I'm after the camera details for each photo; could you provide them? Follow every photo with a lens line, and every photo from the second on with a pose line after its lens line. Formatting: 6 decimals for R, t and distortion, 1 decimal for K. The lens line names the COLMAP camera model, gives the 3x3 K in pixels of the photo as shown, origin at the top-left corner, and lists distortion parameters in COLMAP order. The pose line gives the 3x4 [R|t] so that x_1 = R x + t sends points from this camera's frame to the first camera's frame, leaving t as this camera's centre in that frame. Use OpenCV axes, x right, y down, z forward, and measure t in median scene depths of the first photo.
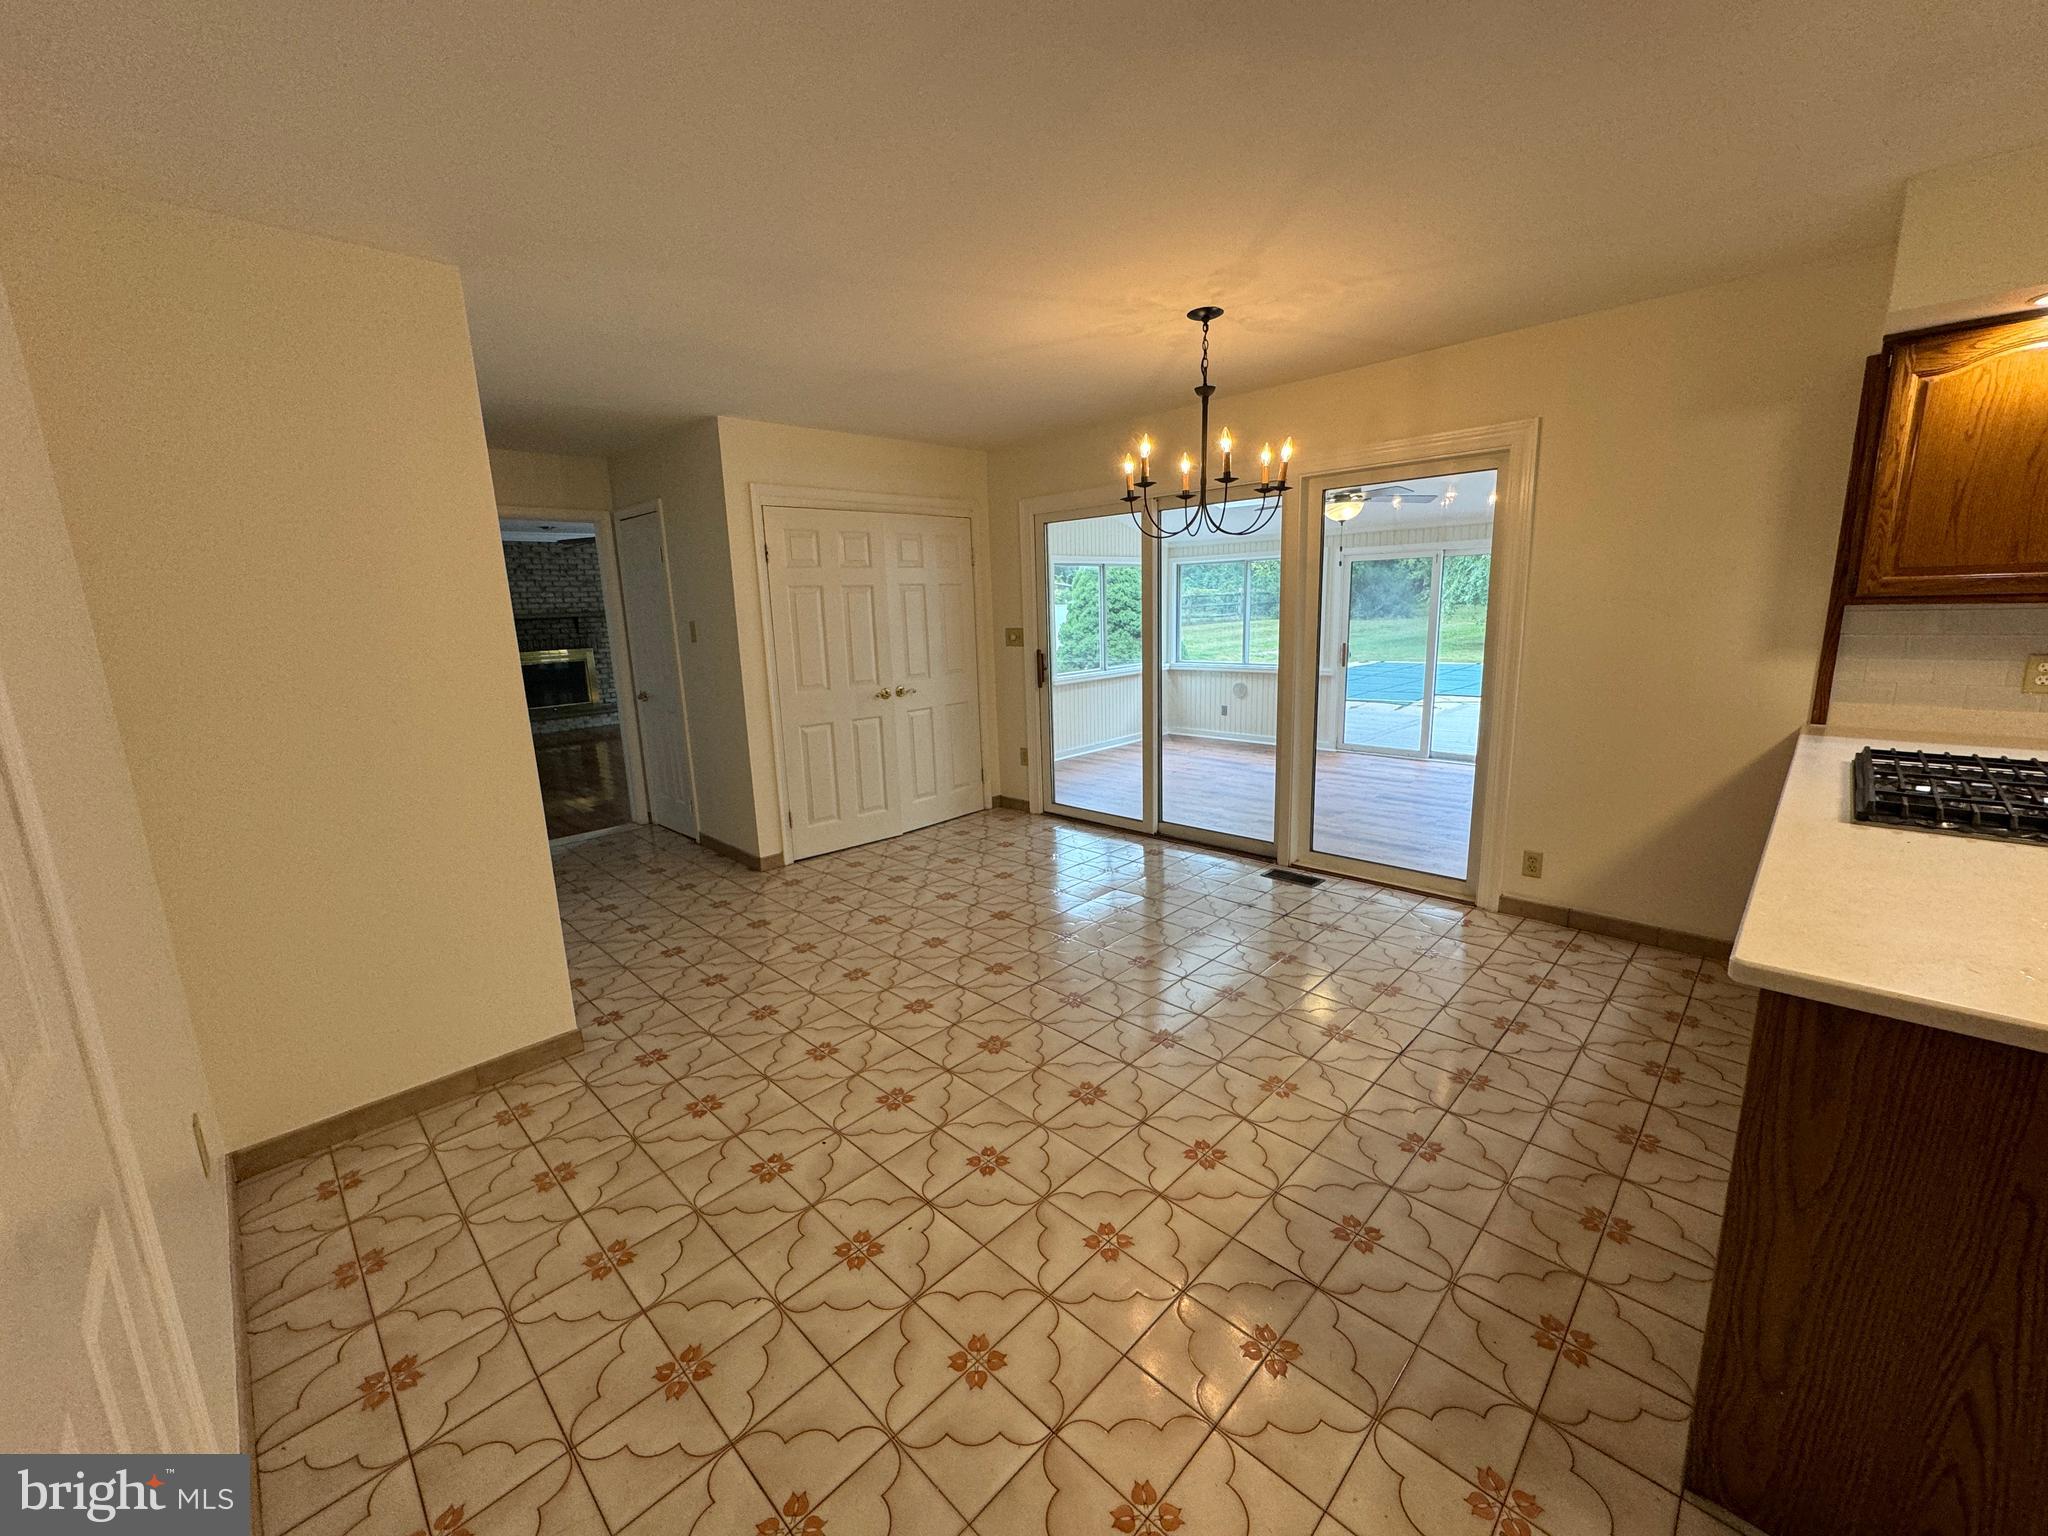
lens RADIAL K [[811.5, 0, 1023.7], [0, 811.5, 765.2], [0, 0, 1]] dist [-0.004683, 0.000943]
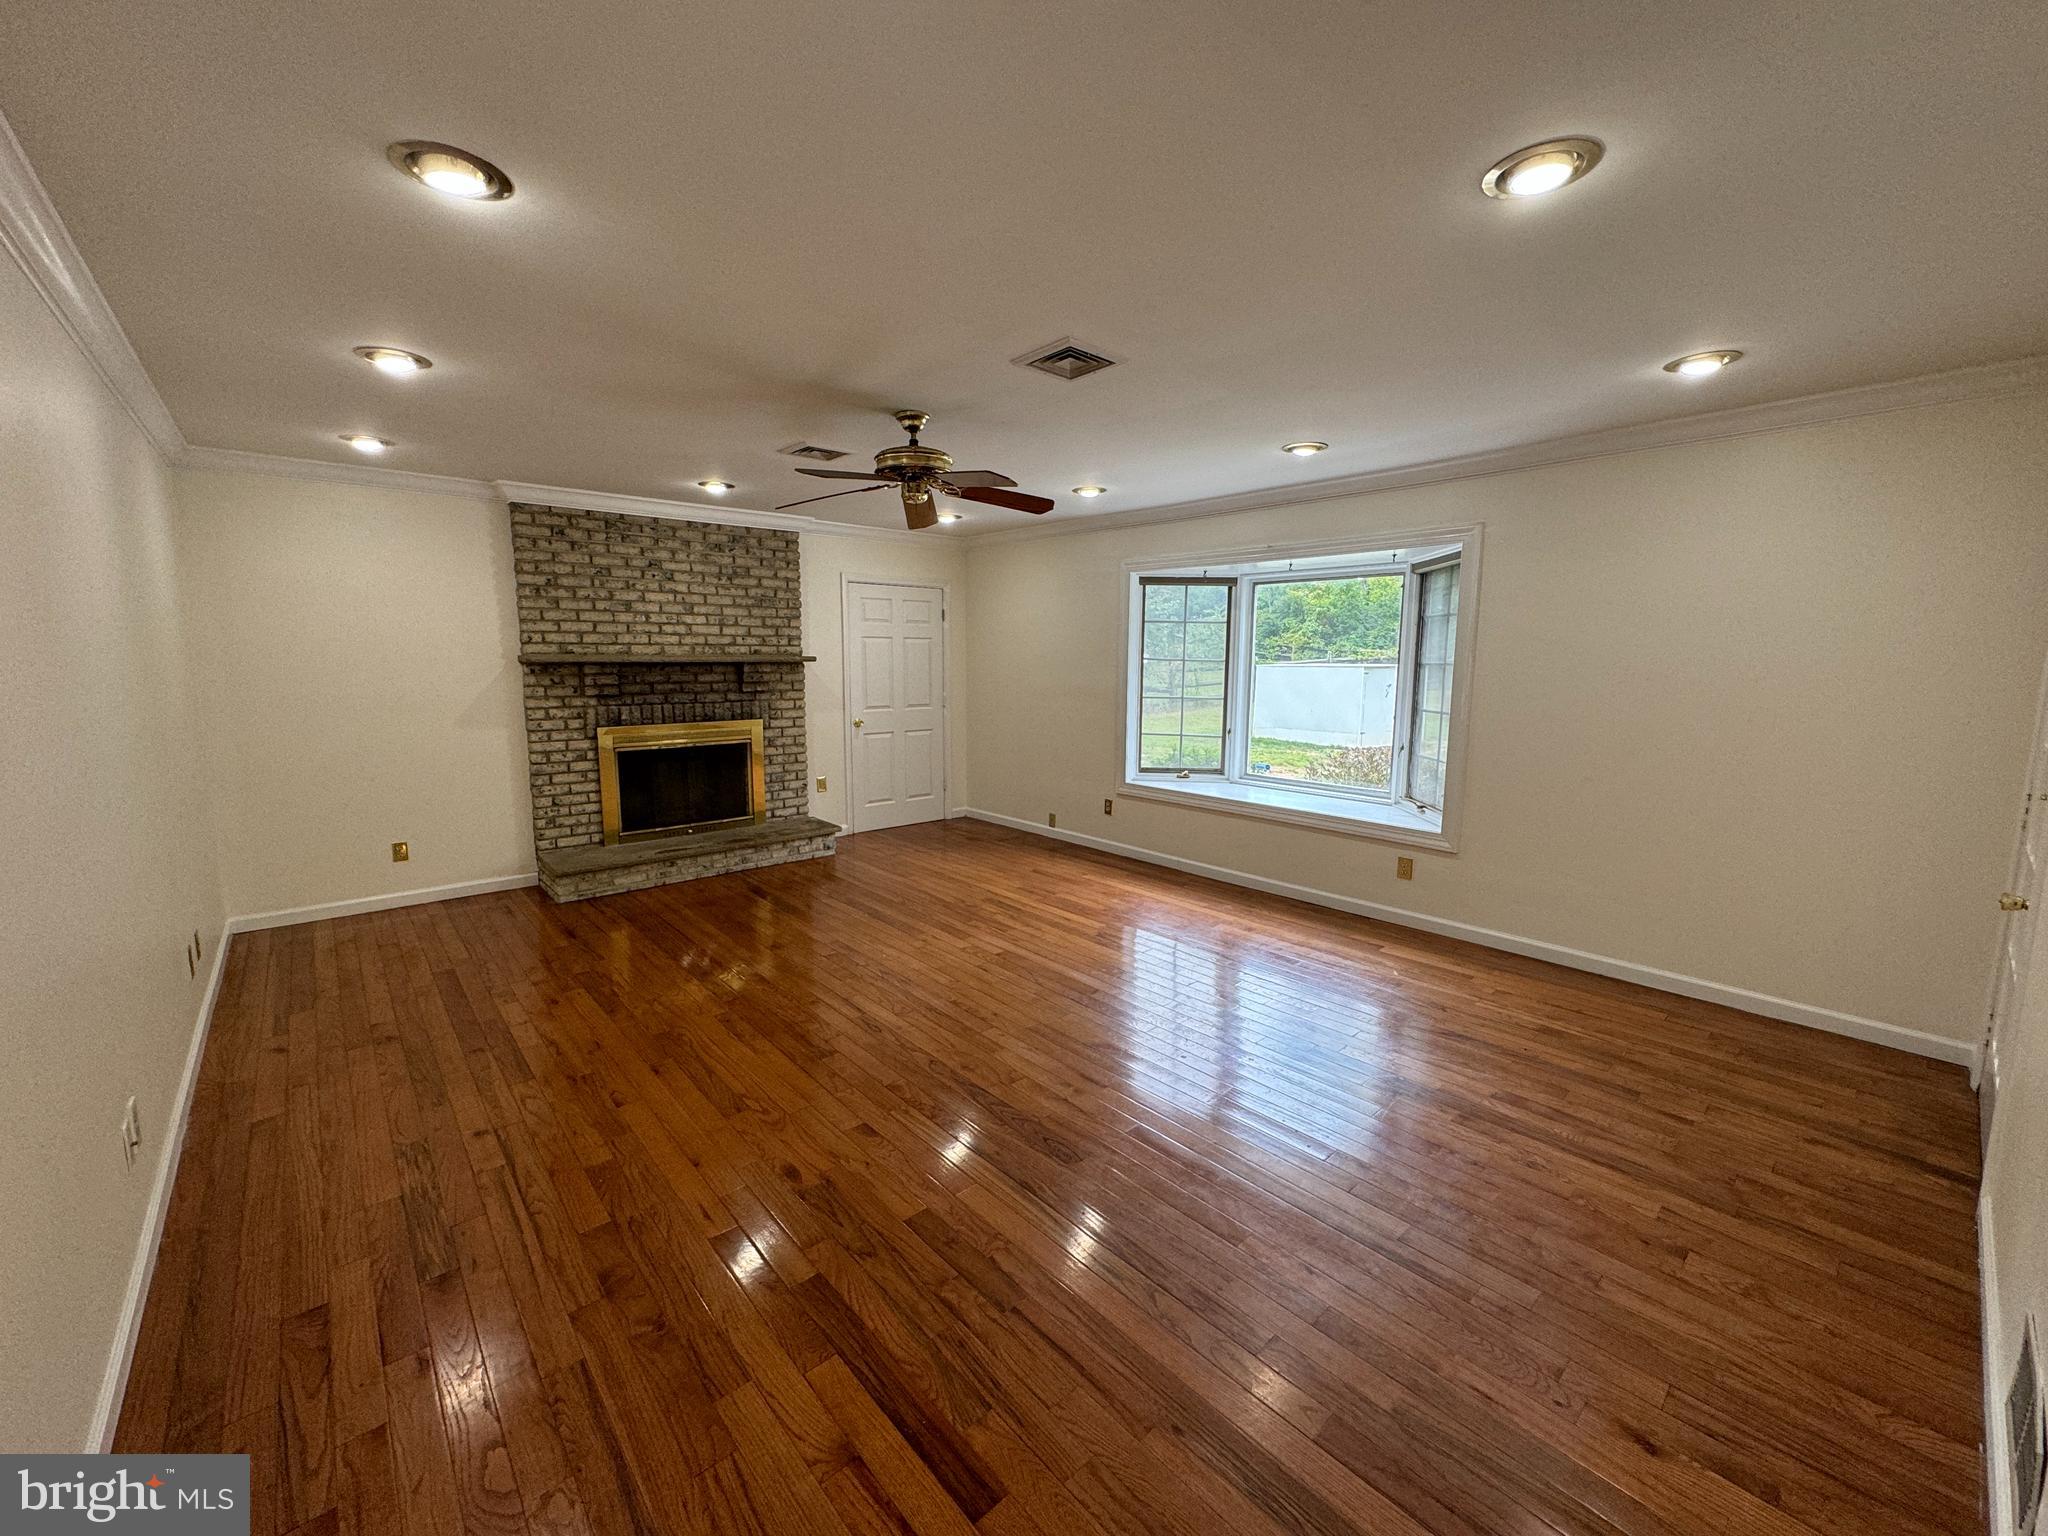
lens RADIAL K [[811.5, 0, 1016.4], [0, 811.5, 757.0], [0, 0, 1]] dist [-0.004683, 0.000943]
pose [[0.996257, 0.049688, -0.070735, -1.160541], [-0.054662, 0.996032, -0.070227, -0.323647], [0.066965, 0.073830, 0.995020, 1.687713]]
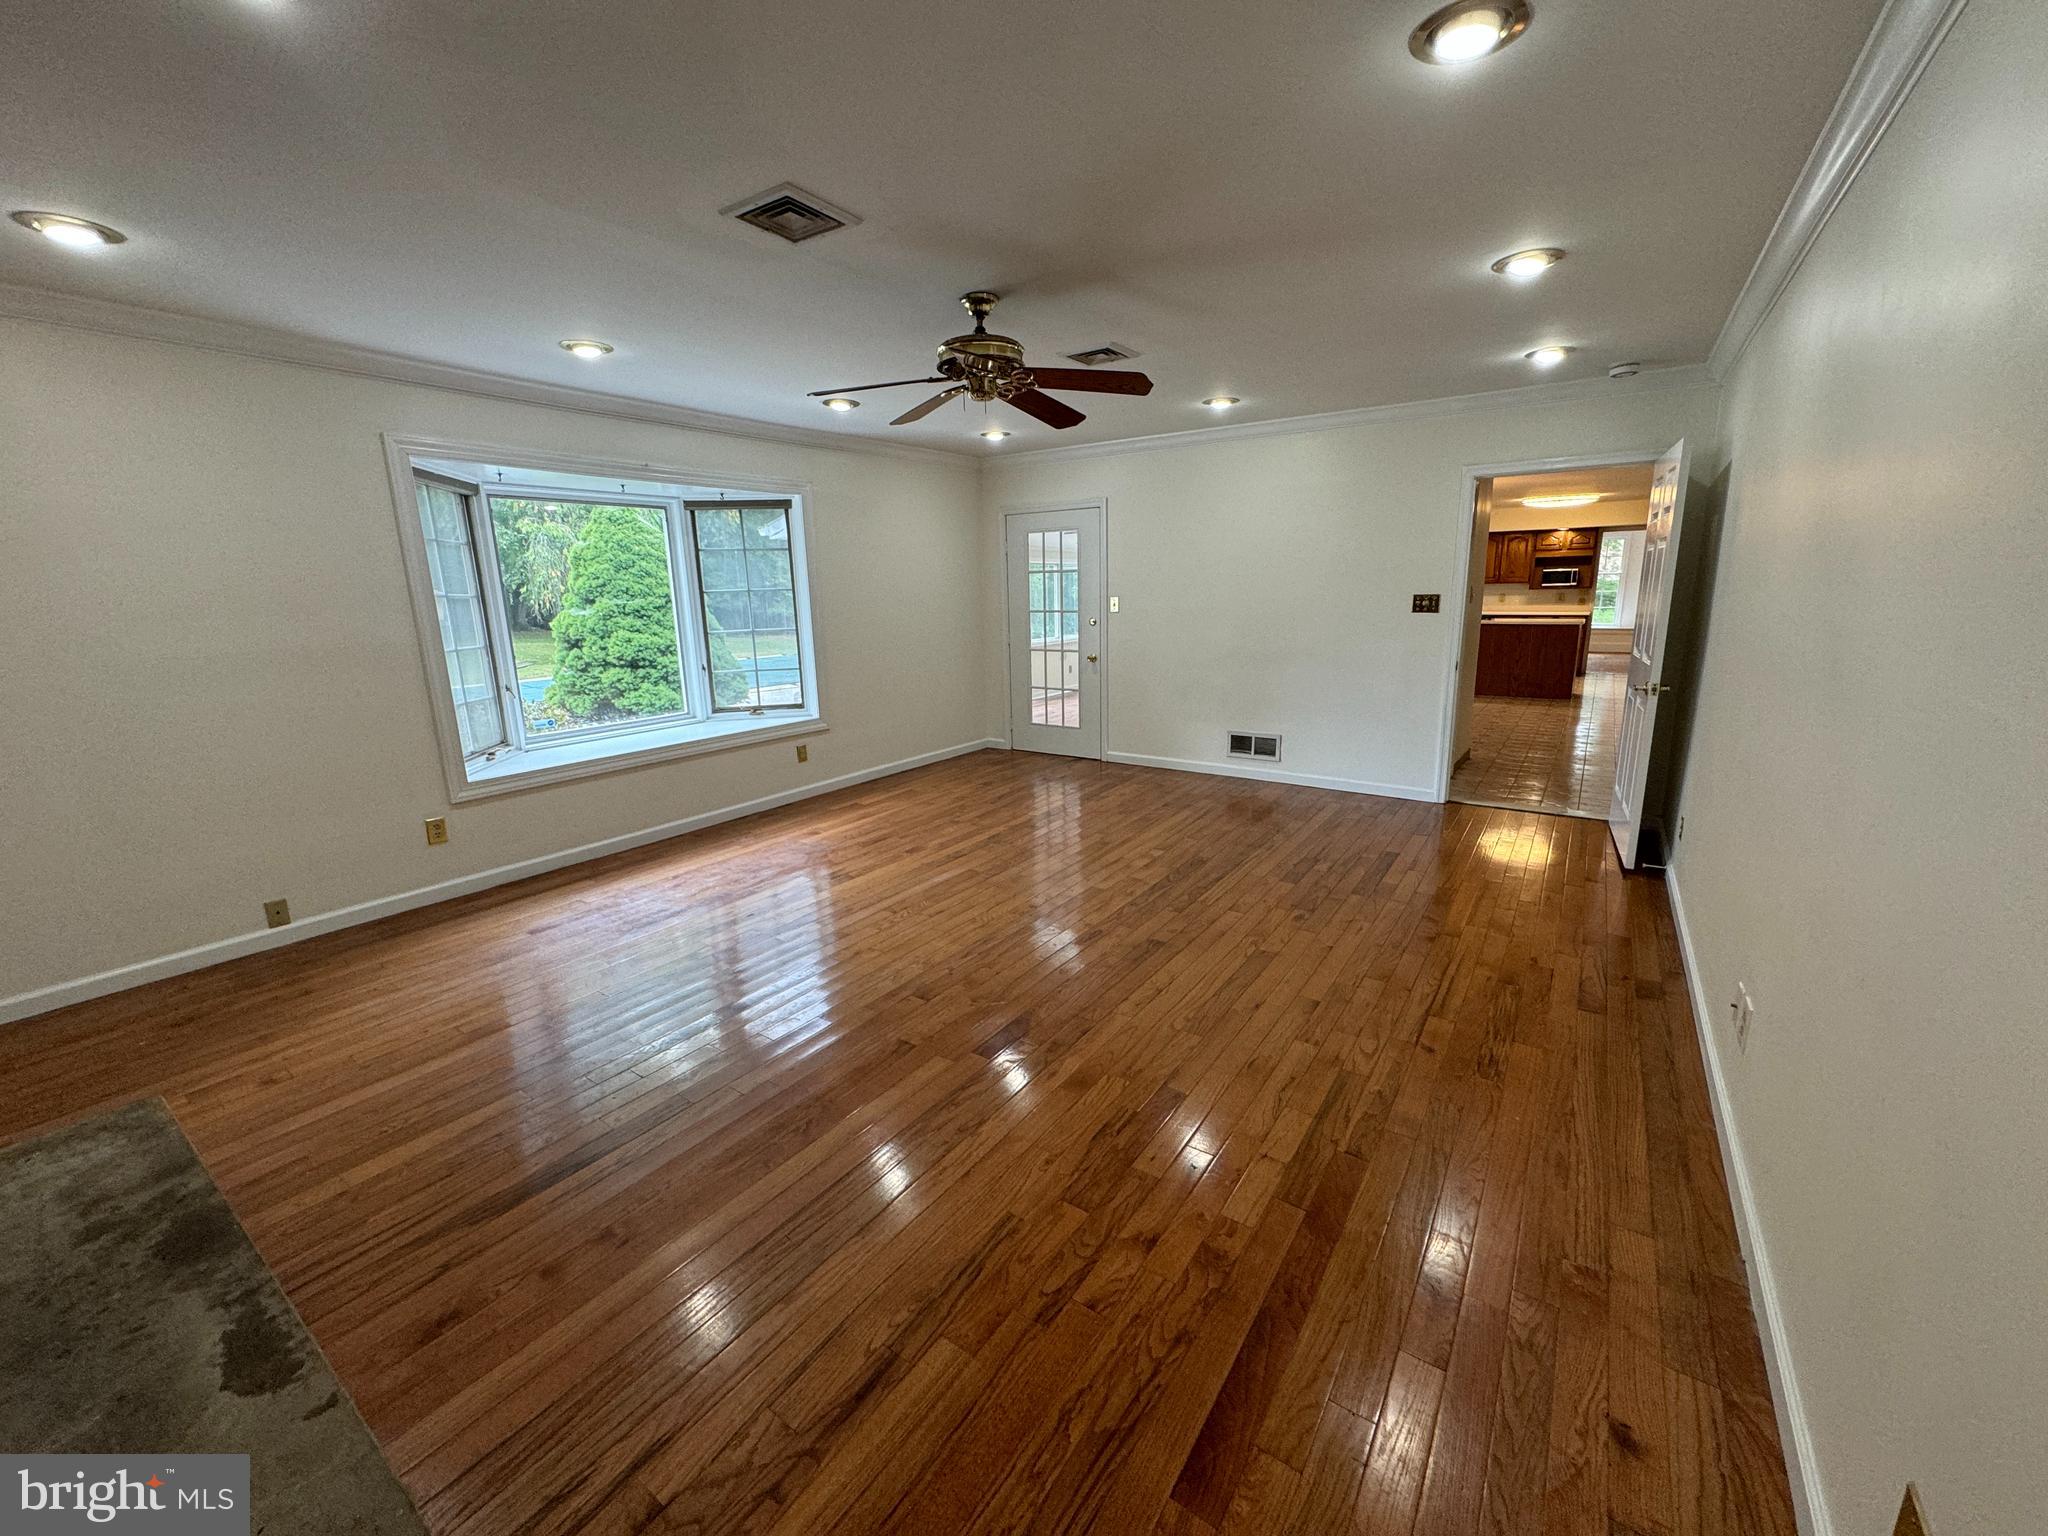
lens RADIAL K [[811.5, 0, 1027.0], [0, 811.5, 757.5], [0, 0, 1]] dist [-0.004683, 0.000943]
pose [[-0.164480, -0.167398, 0.972072, -2.404623], [0.221648, 0.954019, 0.201793, -0.510611], [-0.961155, 0.248649, -0.119814, 2.892559]]
